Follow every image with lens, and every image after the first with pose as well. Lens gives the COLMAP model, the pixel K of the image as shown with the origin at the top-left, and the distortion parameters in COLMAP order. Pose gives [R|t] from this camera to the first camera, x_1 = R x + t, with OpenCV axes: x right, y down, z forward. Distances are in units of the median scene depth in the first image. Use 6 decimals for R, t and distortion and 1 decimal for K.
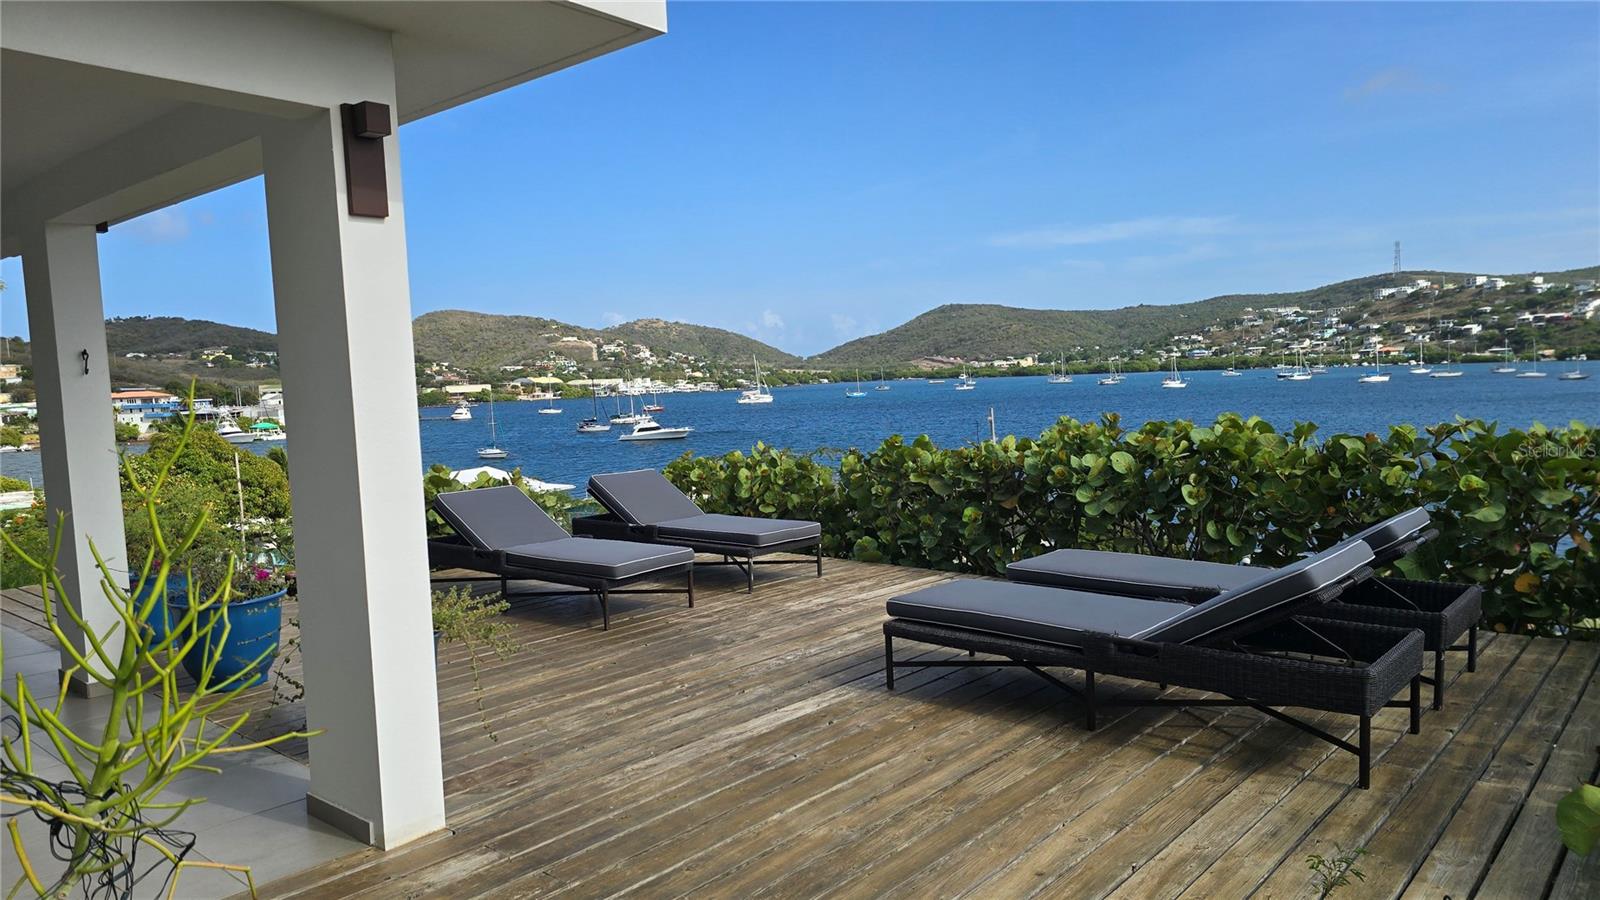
lens RADIAL K [[1072.1, 0, 775.7], [0, 1072.1, 442.1], [0, 0, 1]] dist [0.079691, -0.083721]
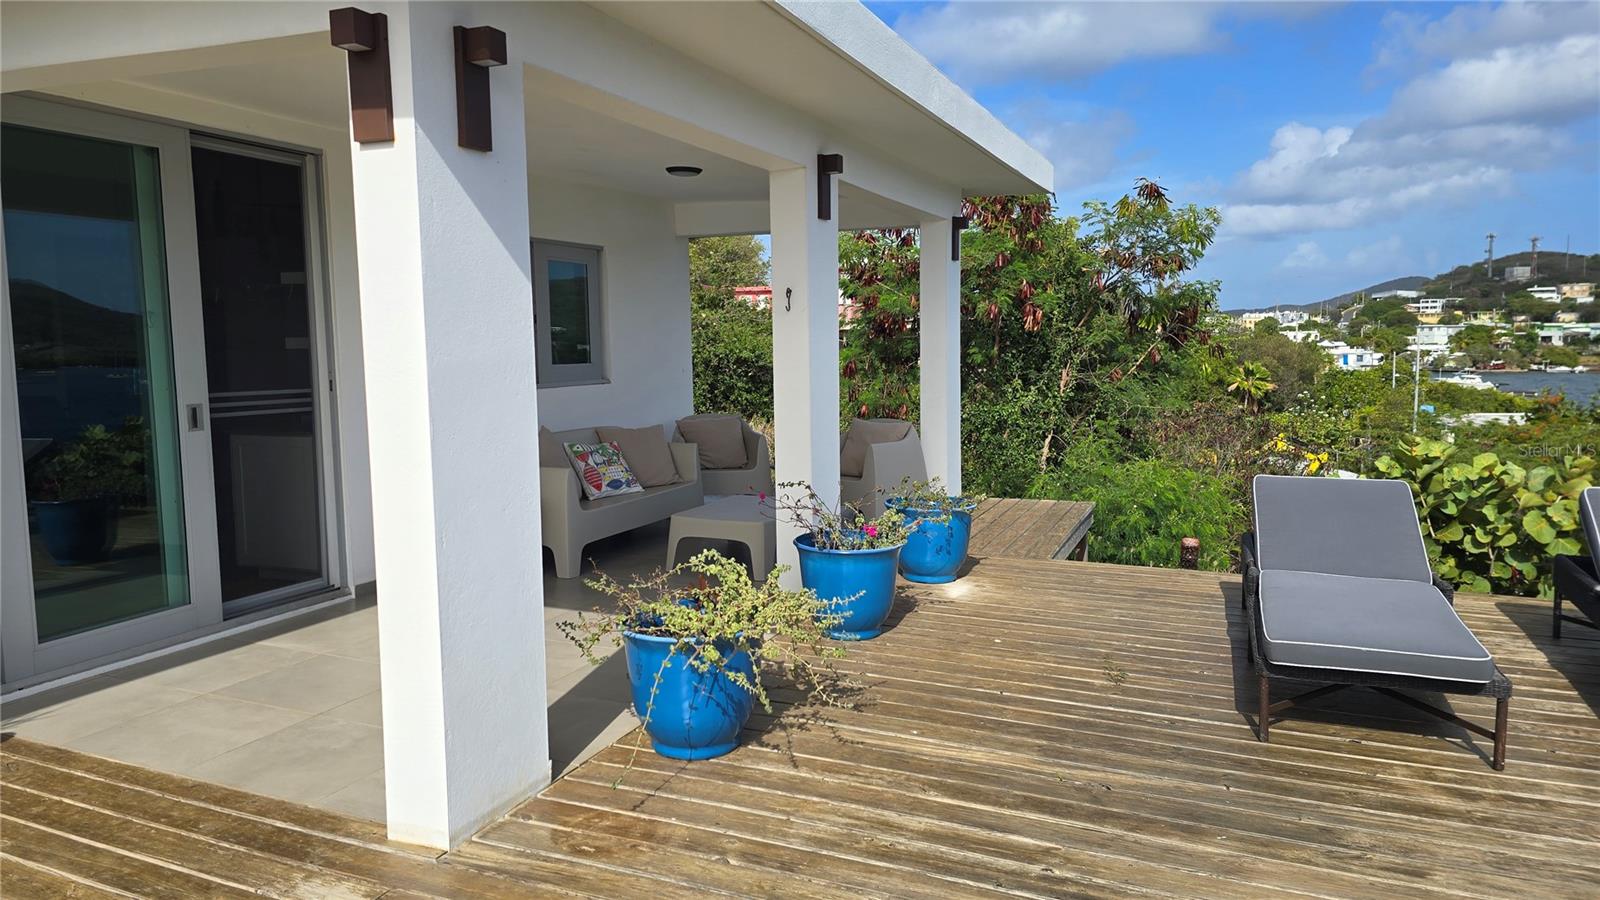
lens RADIAL K [[1072.1, 0, 807.7], [0, 1072.1, 438.2], [0, 0, 1]] dist [0.079691, -0.083721]
pose [[0.308195, 0.122702, -0.943377, 0.361510], [-0.055586, 0.992276, 0.110902, -0.052979], [0.949698, 0.018259, 0.312635, 0.644761]]
